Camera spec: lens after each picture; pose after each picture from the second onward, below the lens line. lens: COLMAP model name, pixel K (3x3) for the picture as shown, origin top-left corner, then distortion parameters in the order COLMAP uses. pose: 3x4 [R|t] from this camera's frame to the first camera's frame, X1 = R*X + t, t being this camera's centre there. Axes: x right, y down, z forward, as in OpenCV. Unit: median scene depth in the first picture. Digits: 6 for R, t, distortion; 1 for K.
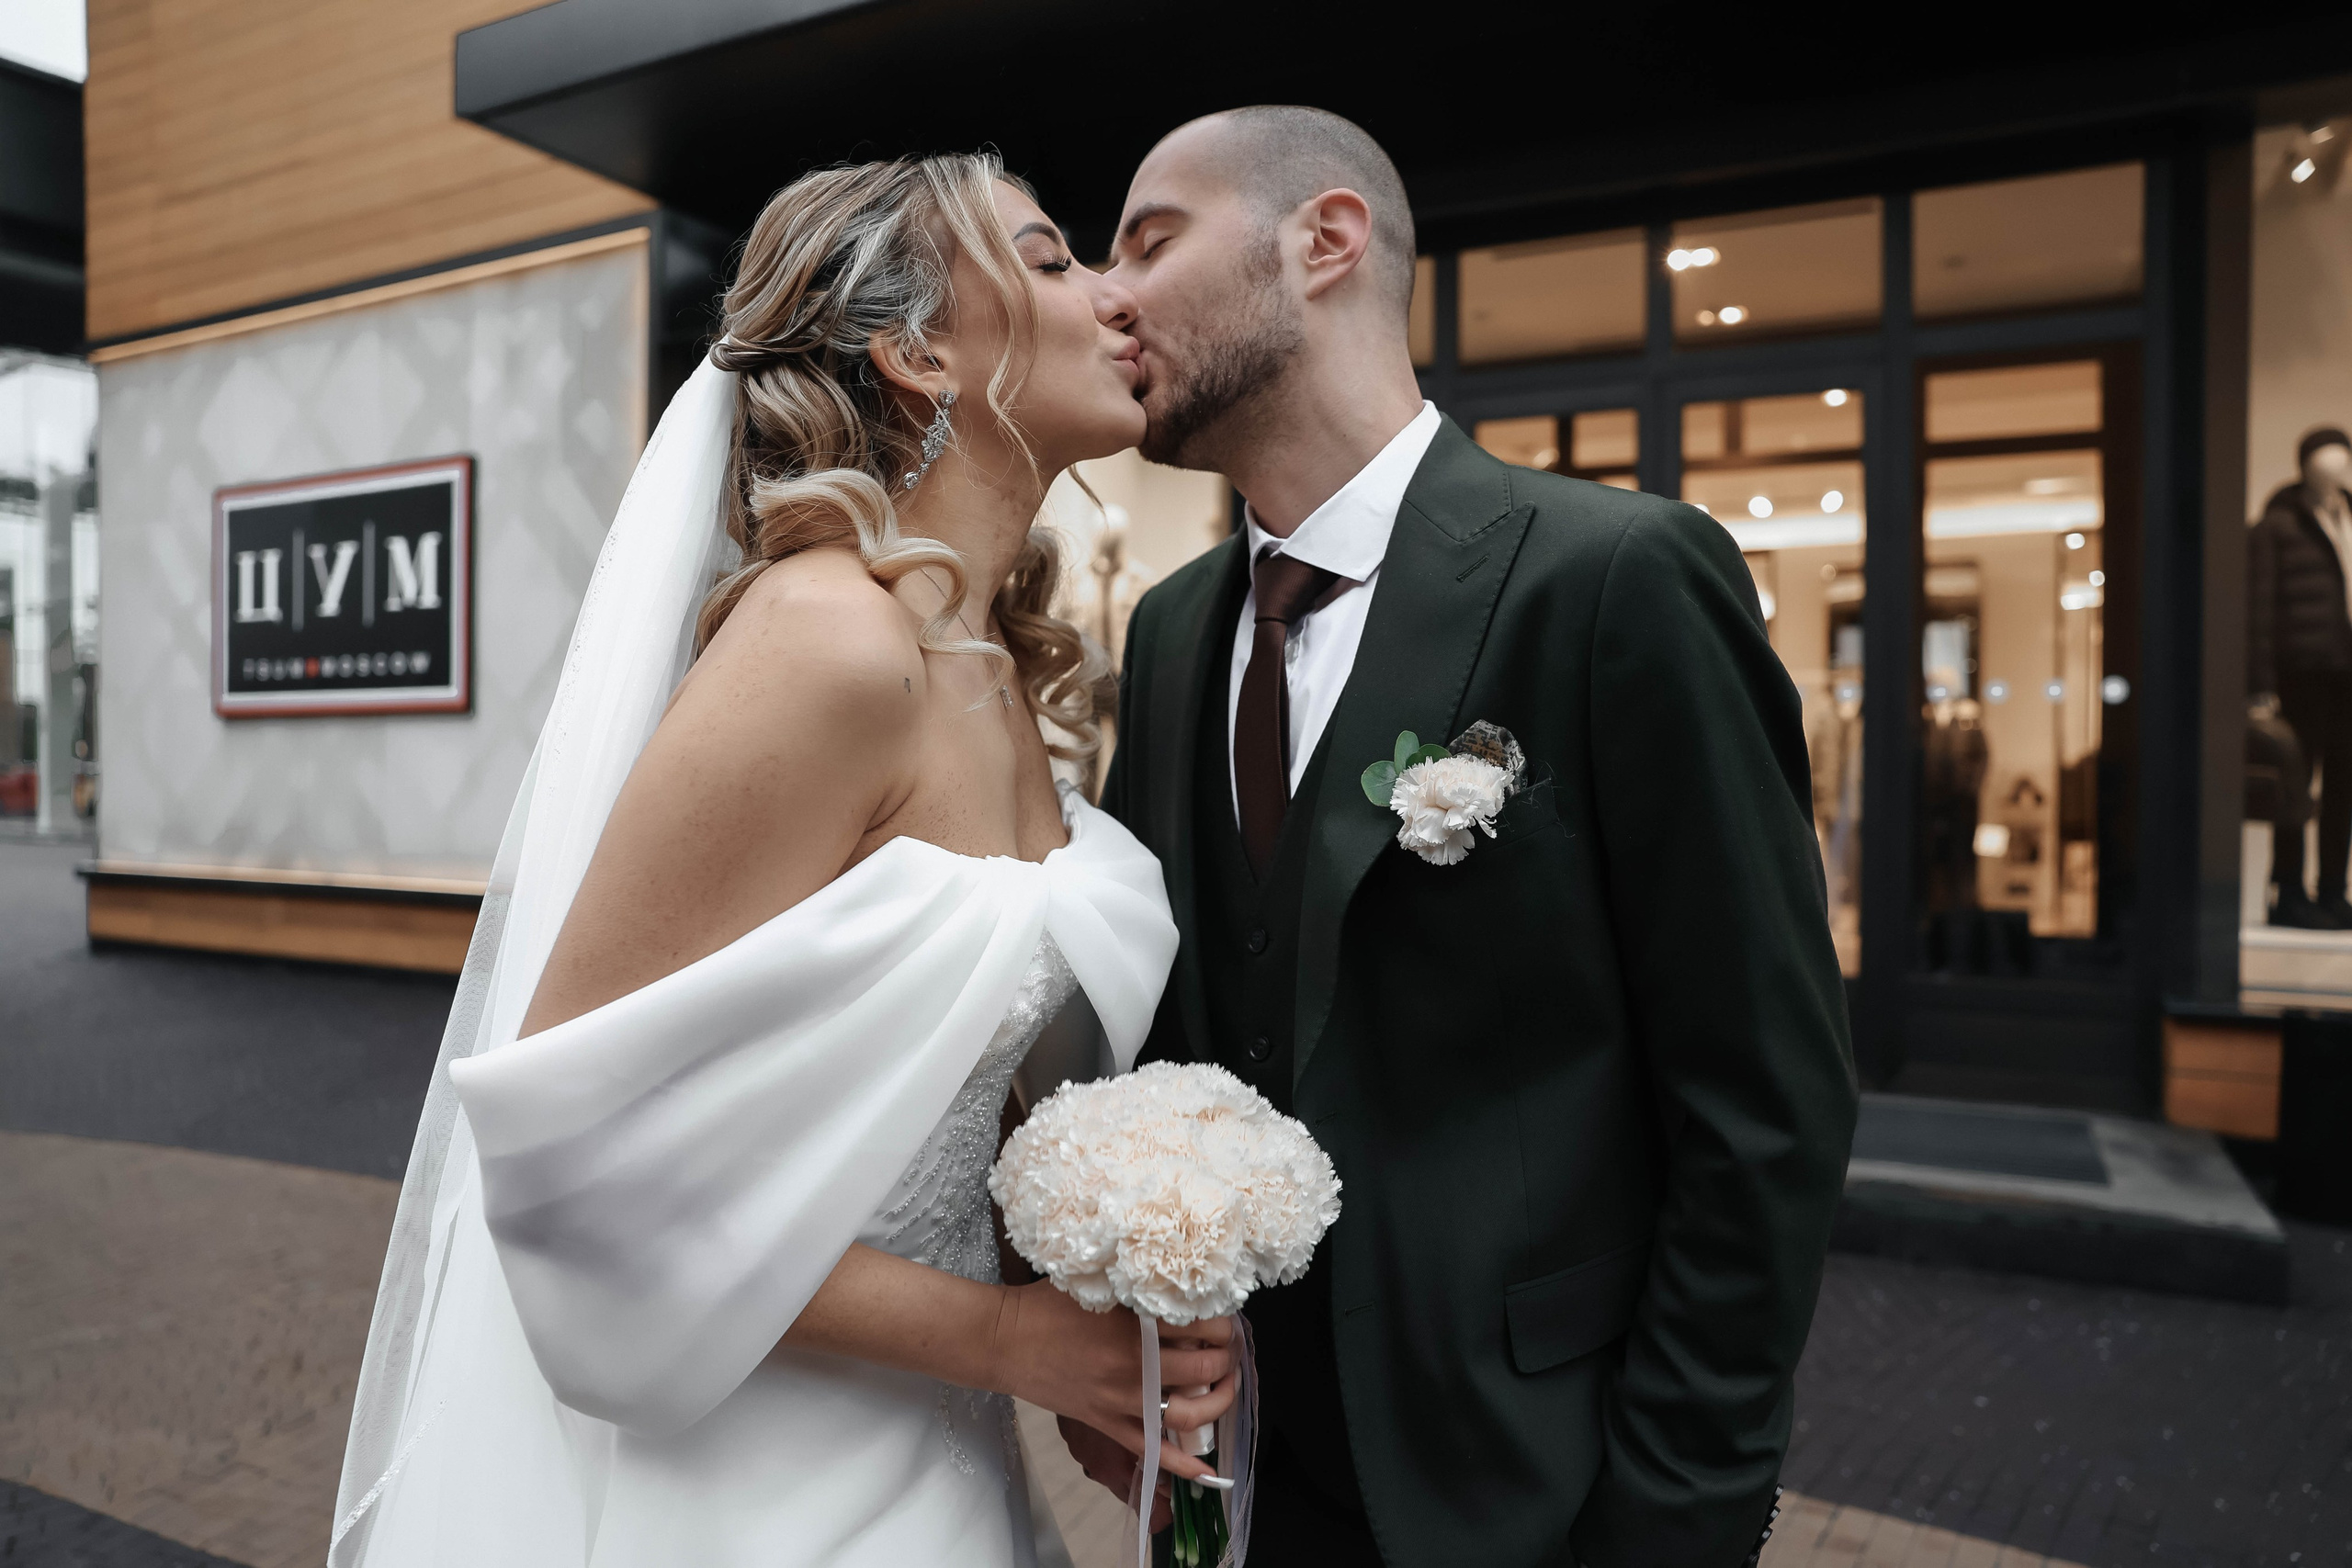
lens RADIAL K [[1643.8, 0, 1176.0], [0, 1643.8, 784.0], [0, 0, 1]] dist [-0.085990, 0.092525]
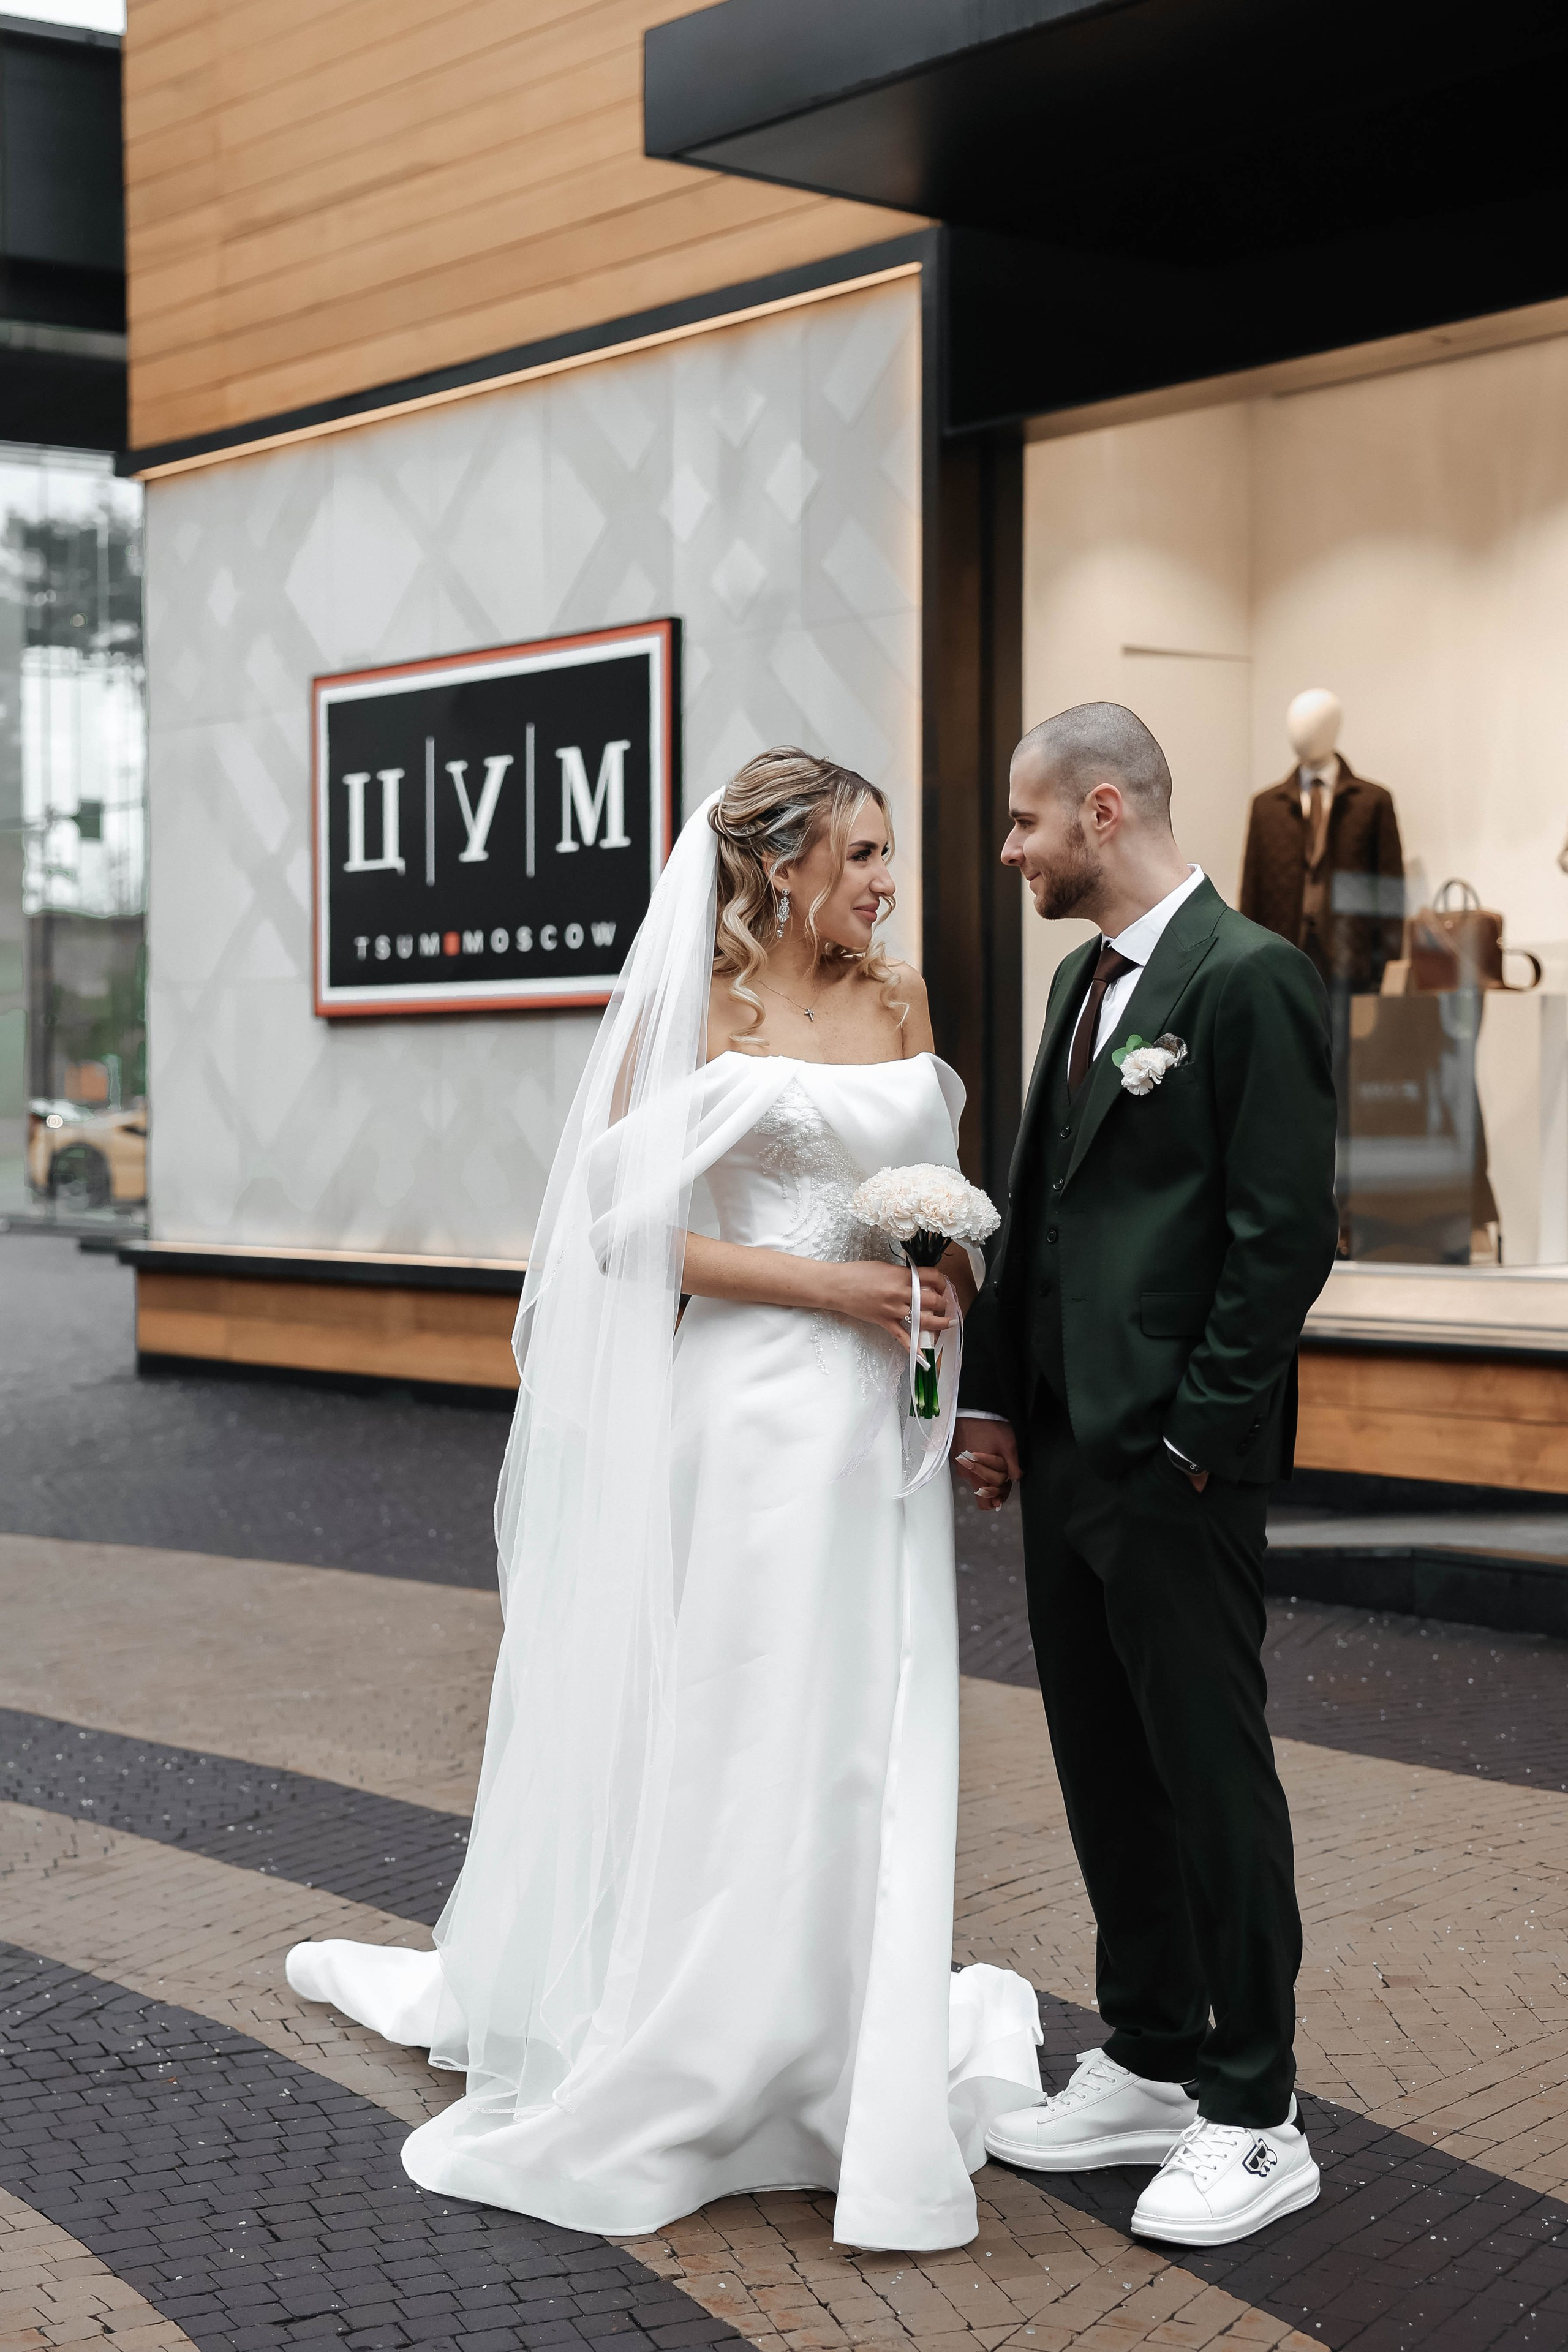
lens RADIAL K [[3572.1, 0, 780.5], [0, 3572.1, 1217.3], [0, 0, 1]] dist [0.108945, 0.021236]
pose [[0.931111, 0.004465, -0.364708, 0.131571], [0.003500, 0.999770, 0.021175, 0.009780], [0.364718, -0.020993, 0.930881, -0.330930]]
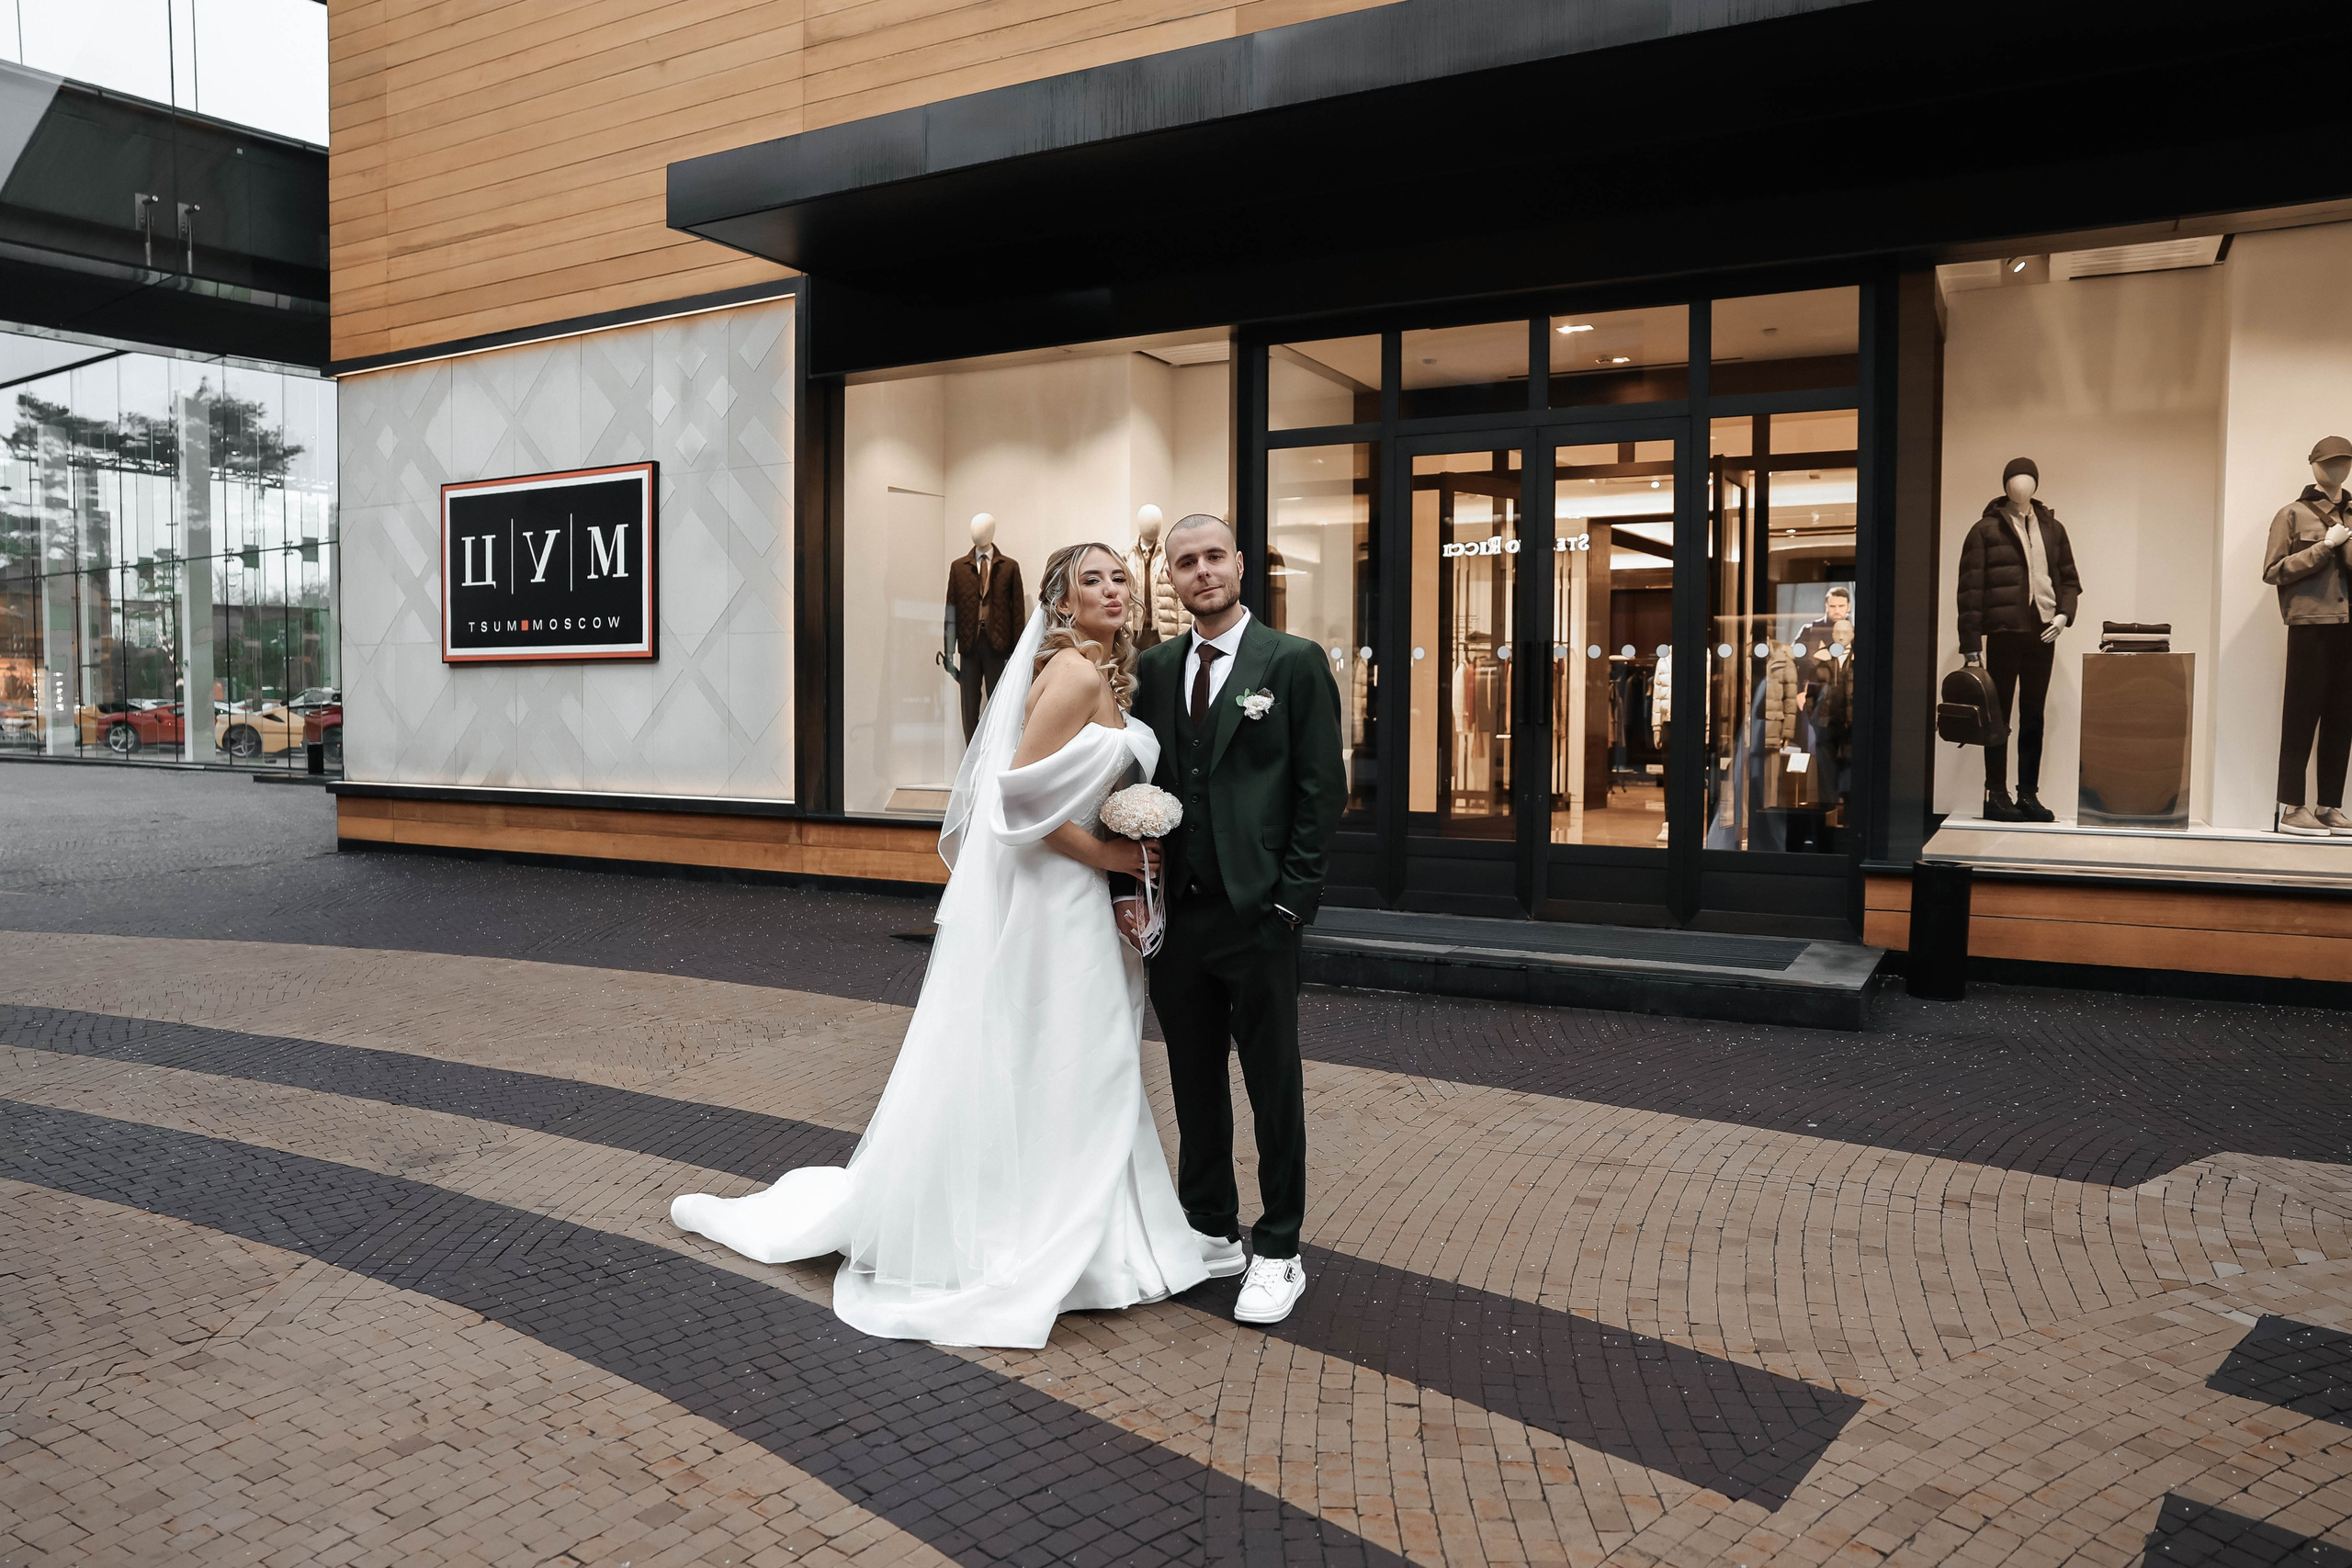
lens RADIAL K [[1643.8, 0, 1176.0], [0, 1643.8, 784.0], [0, 0, 1]] dist [-0.085990, 0.092525]
pose [[0.999659, 0.001722, -0.026043, 0.013657], [-0.000757, 0.999315, 0.037011, 0.005377], [0.026089, -0.036979, 0.998975, -0.282576]]
